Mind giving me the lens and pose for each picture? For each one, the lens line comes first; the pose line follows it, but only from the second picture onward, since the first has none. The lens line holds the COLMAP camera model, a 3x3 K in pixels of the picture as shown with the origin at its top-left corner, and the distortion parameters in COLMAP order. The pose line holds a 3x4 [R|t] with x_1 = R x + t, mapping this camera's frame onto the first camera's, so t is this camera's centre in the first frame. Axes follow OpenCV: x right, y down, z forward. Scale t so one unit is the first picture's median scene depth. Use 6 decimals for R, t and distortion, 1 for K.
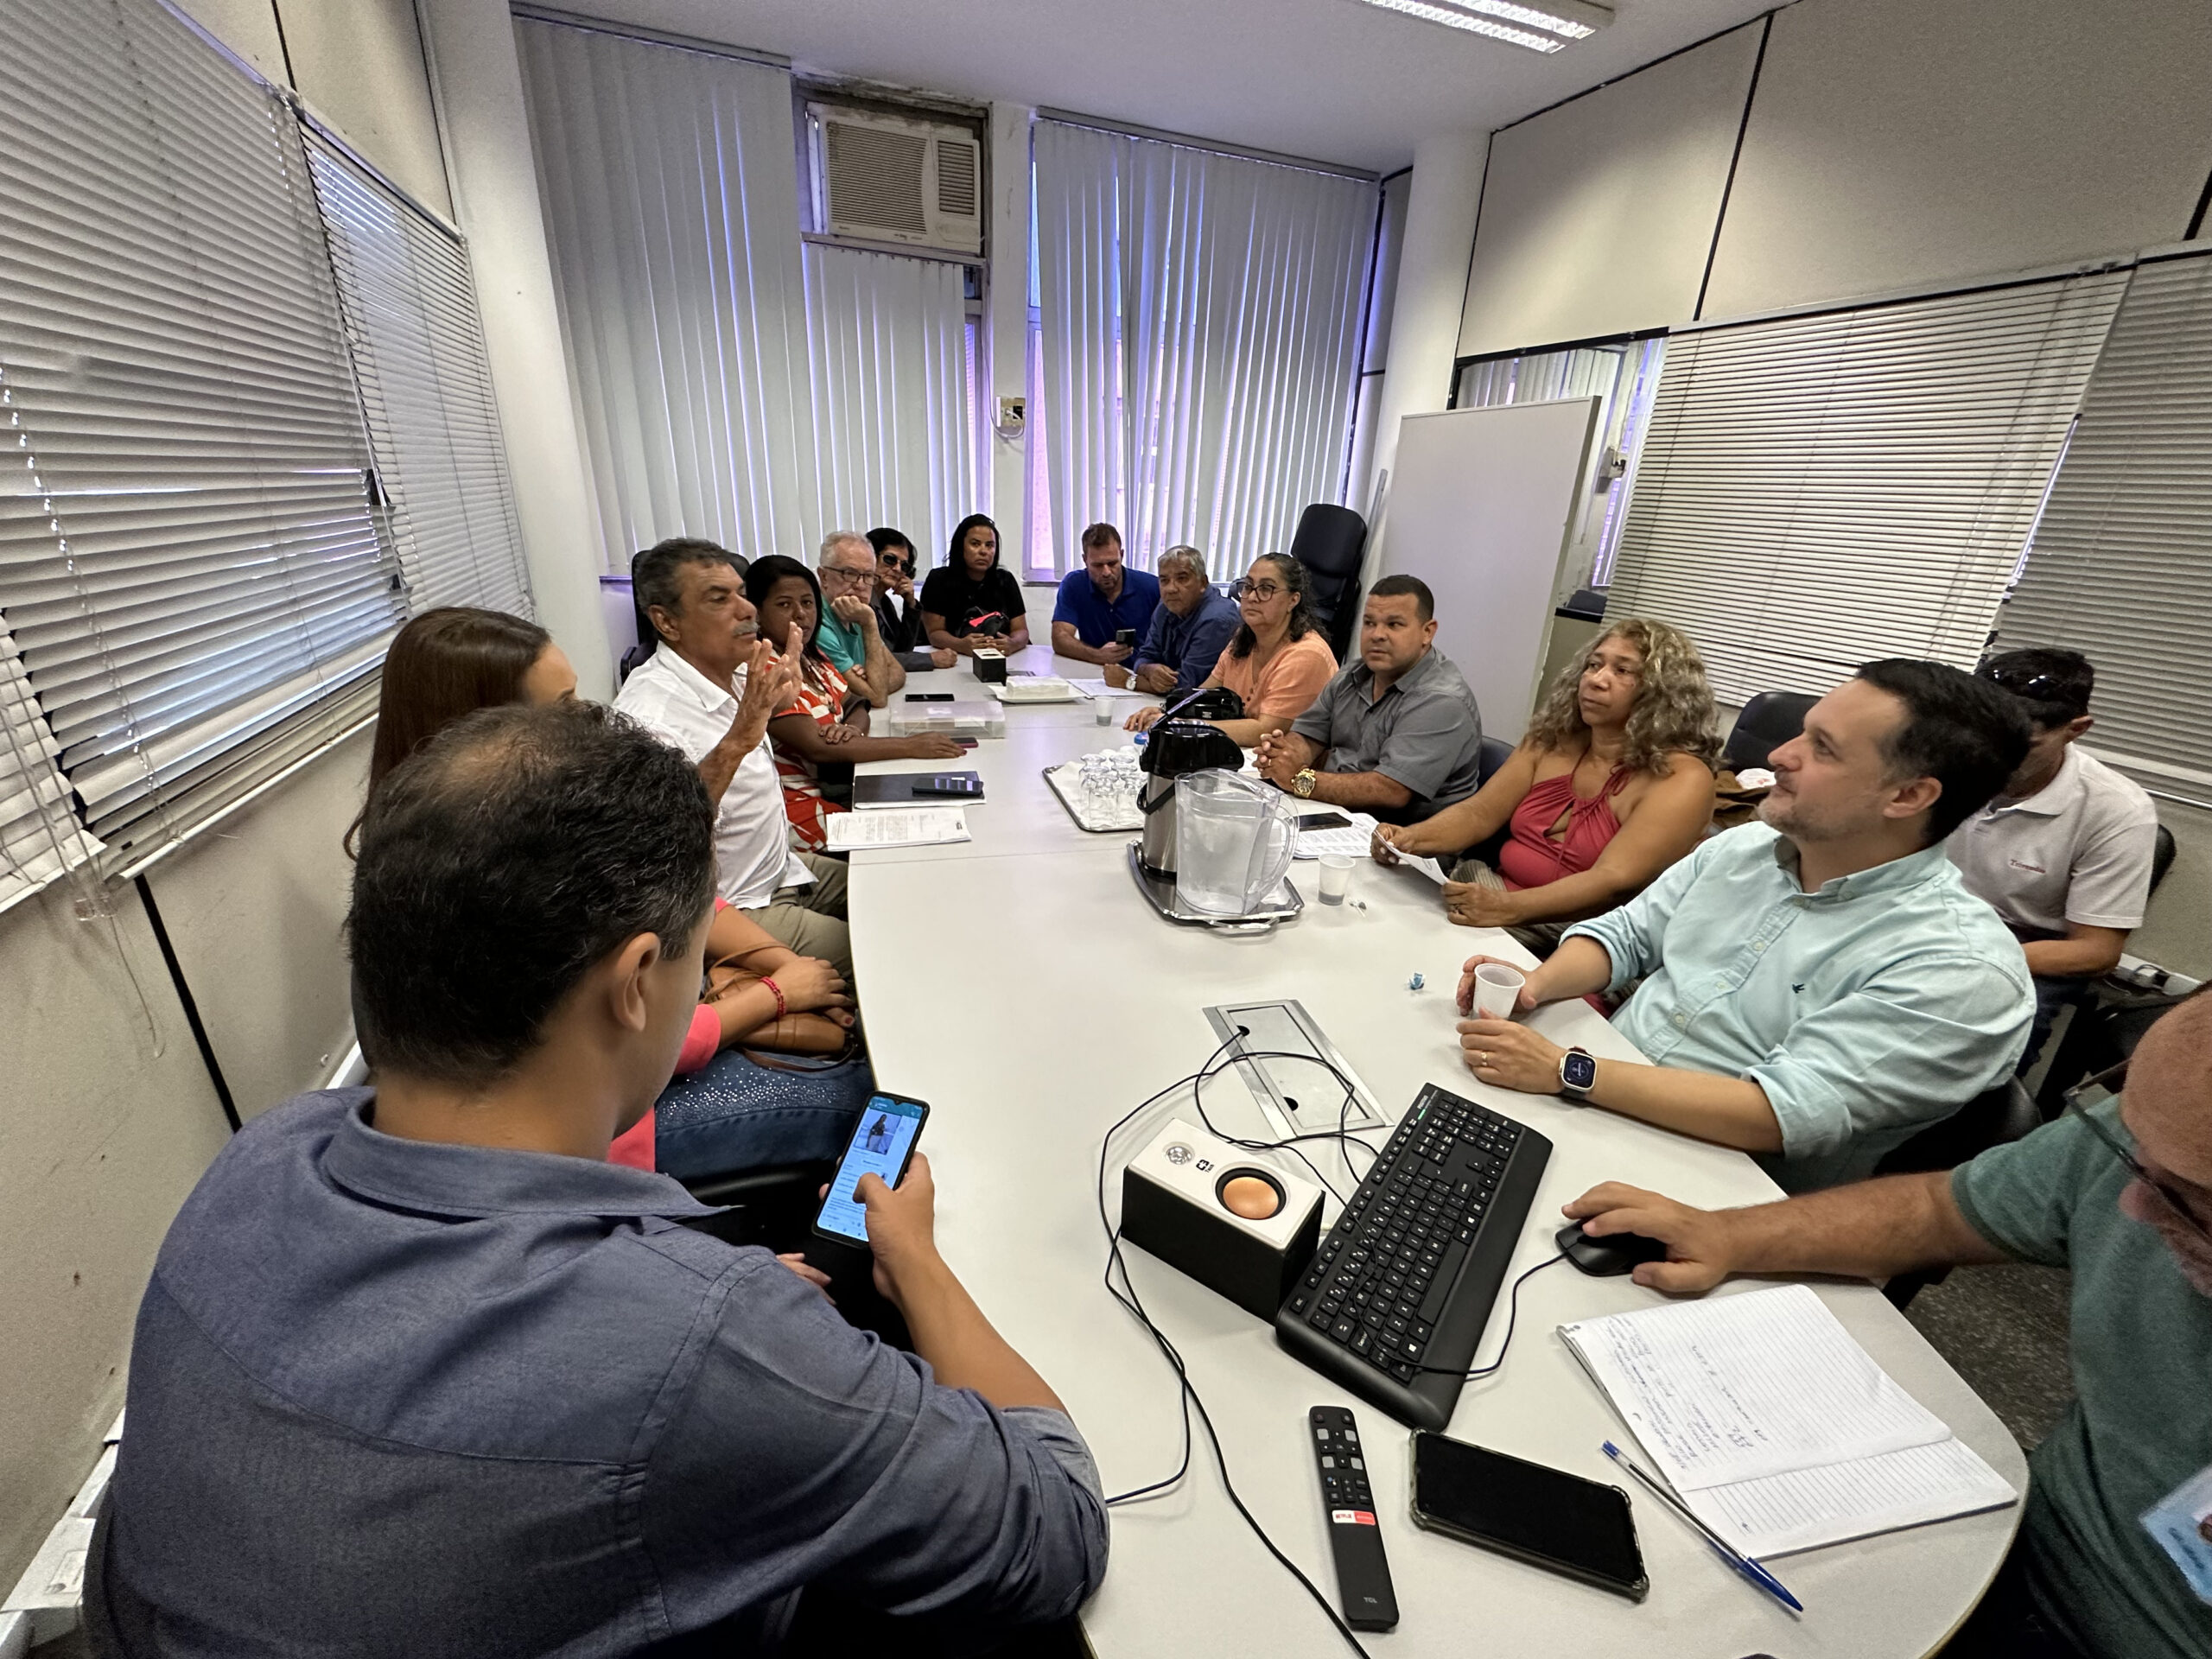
lens RADIAL K [[879.1, 0, 1109.3], [0, 879.1, 827.1], [0, 0, 1]] dist [-0.006278, 0.000482]
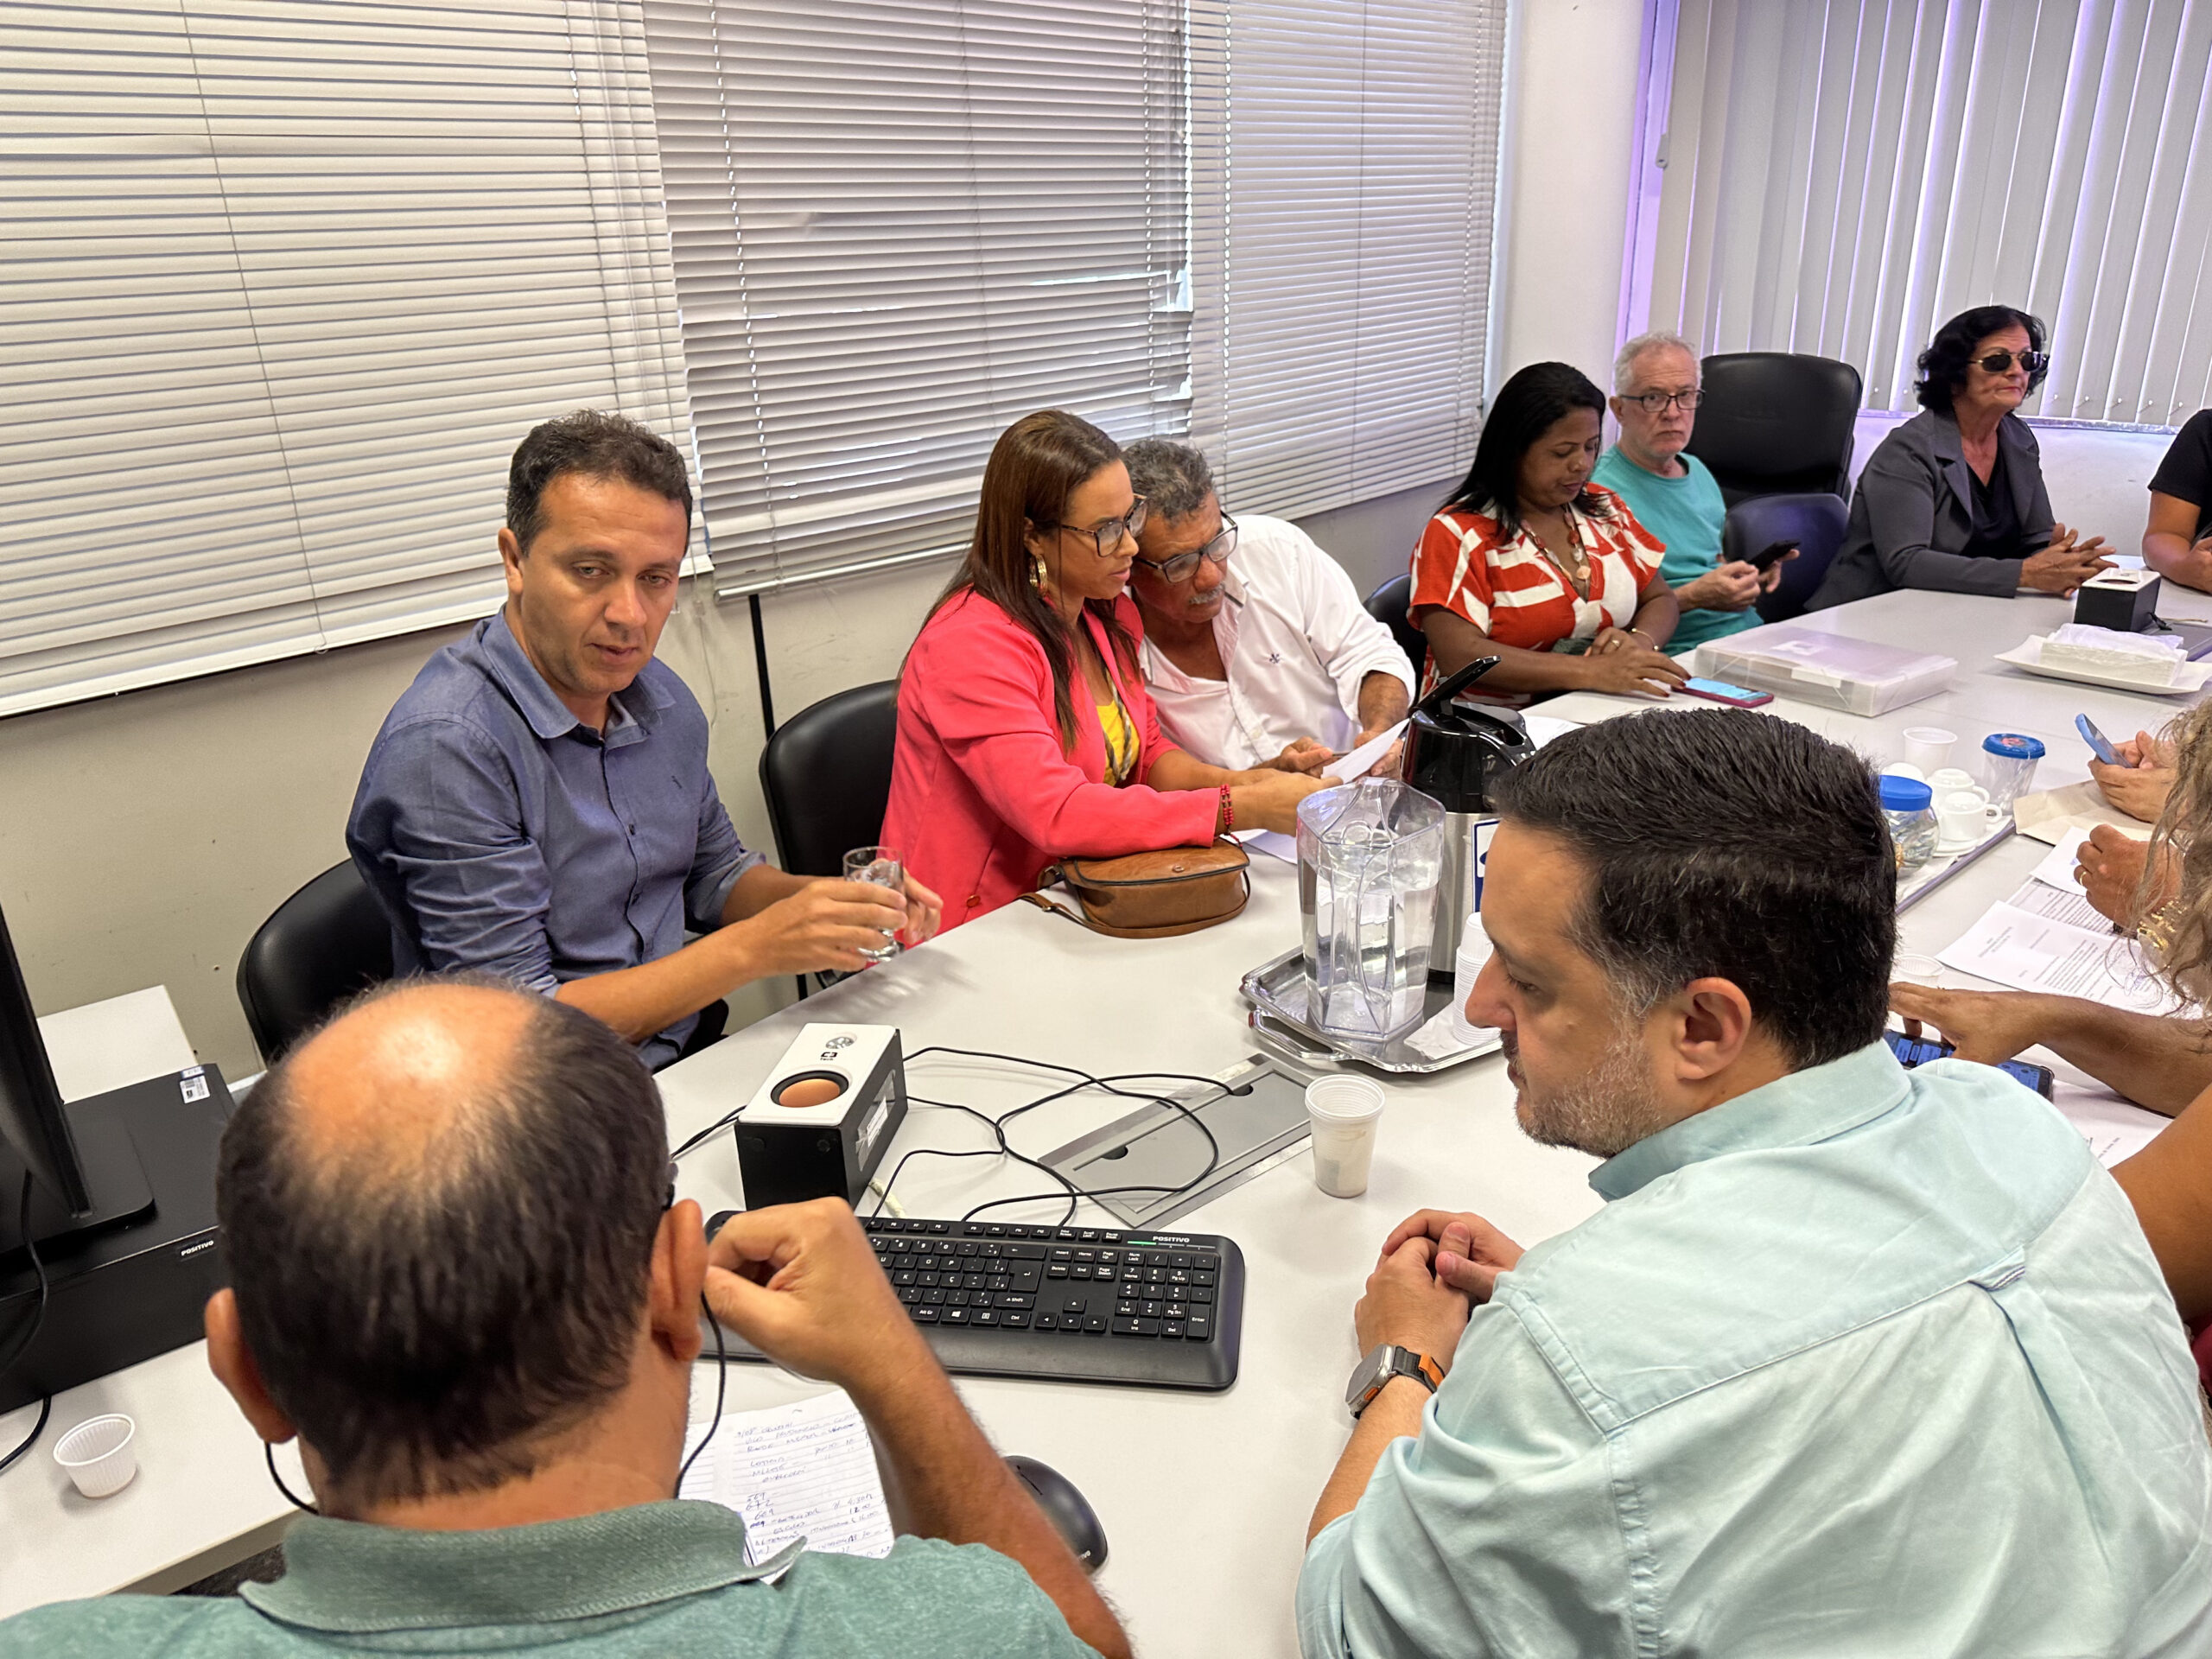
lens RADIAL K [[1548.9, 0, 1118.2], [0, 1548.9, 852.5], [0, 0, 1]] dist [0.031977, -0.042384]
pose [[0.443836, 0.292292, -0.847098, 0.787159], [-0.281204, 0.942987, 0.178042, -0.097569], [0.850843, 0.159186, 0.500725, 0.204108]]
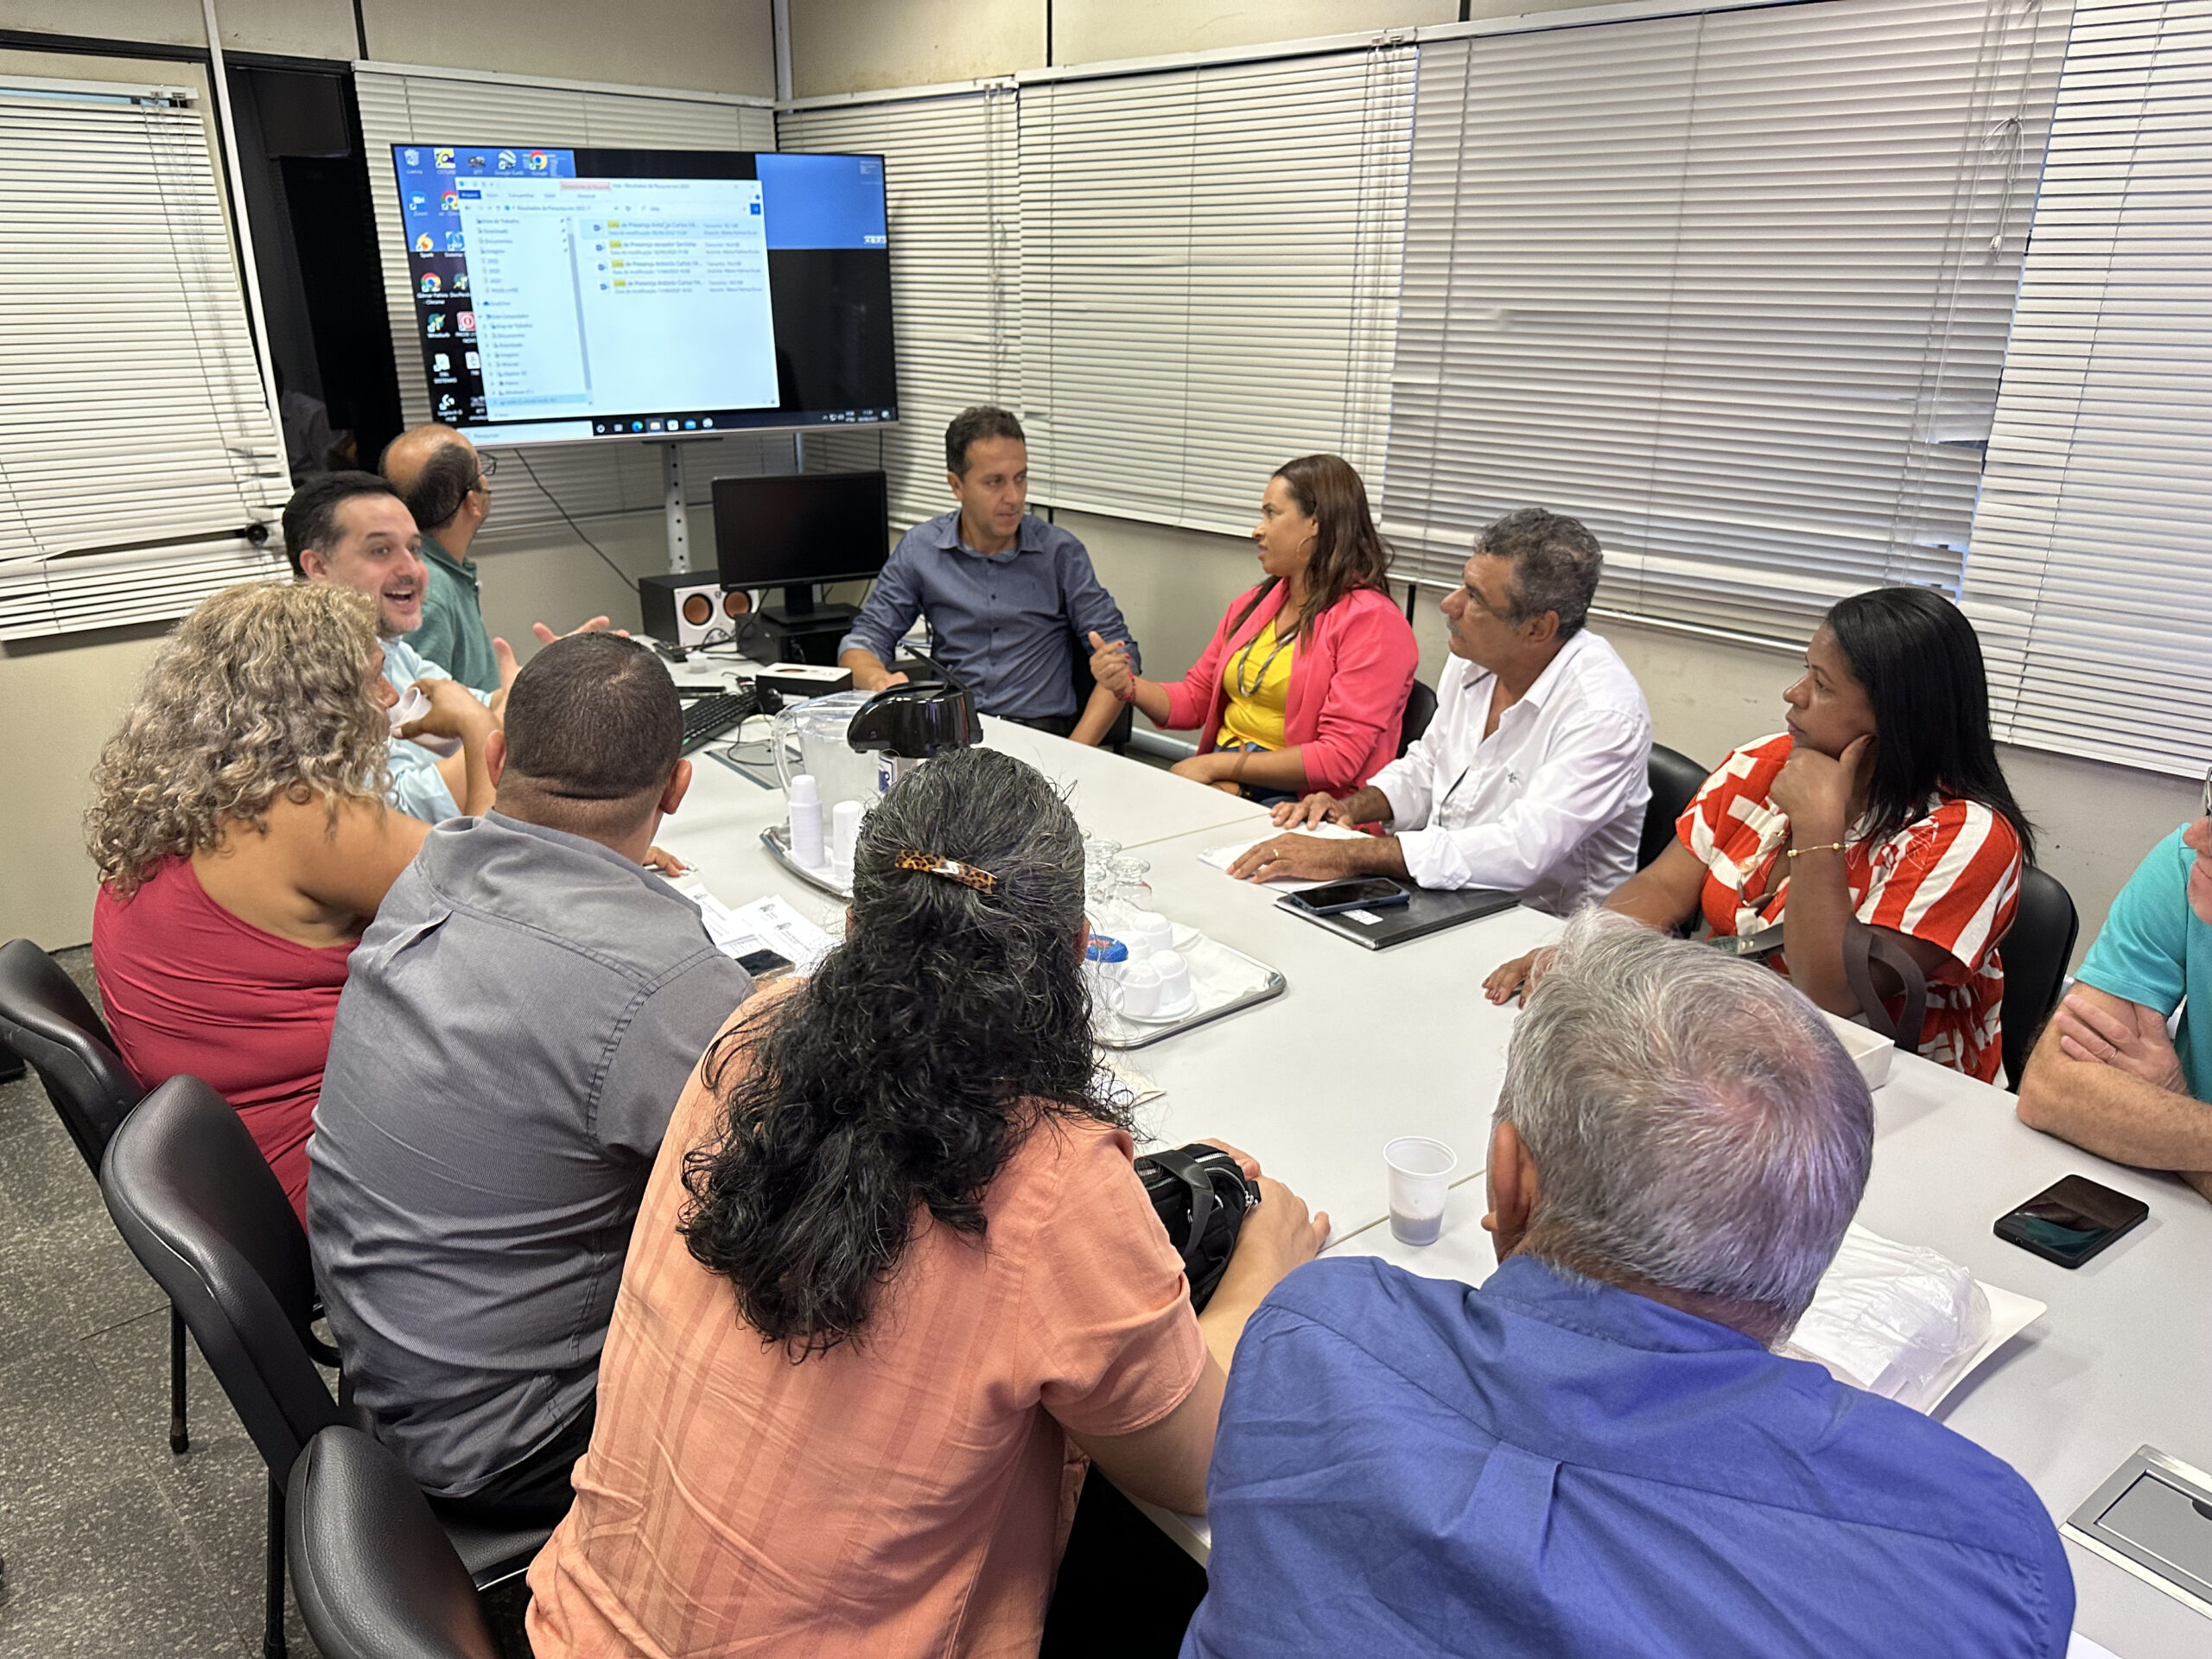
lens RADIAL K [[1548.9, 0, 1110.2], [0, 1548.9, 852.3], [0, 0, 1]] dist [0.031977, -0.042384]
pose [[-0.909902, 0.082763, -0.406484, 0.496019], [-0.202633, 0.766355, 0.609623, -0.826470], [0.361966, 0.637064, -0.680537, 2.010607]]
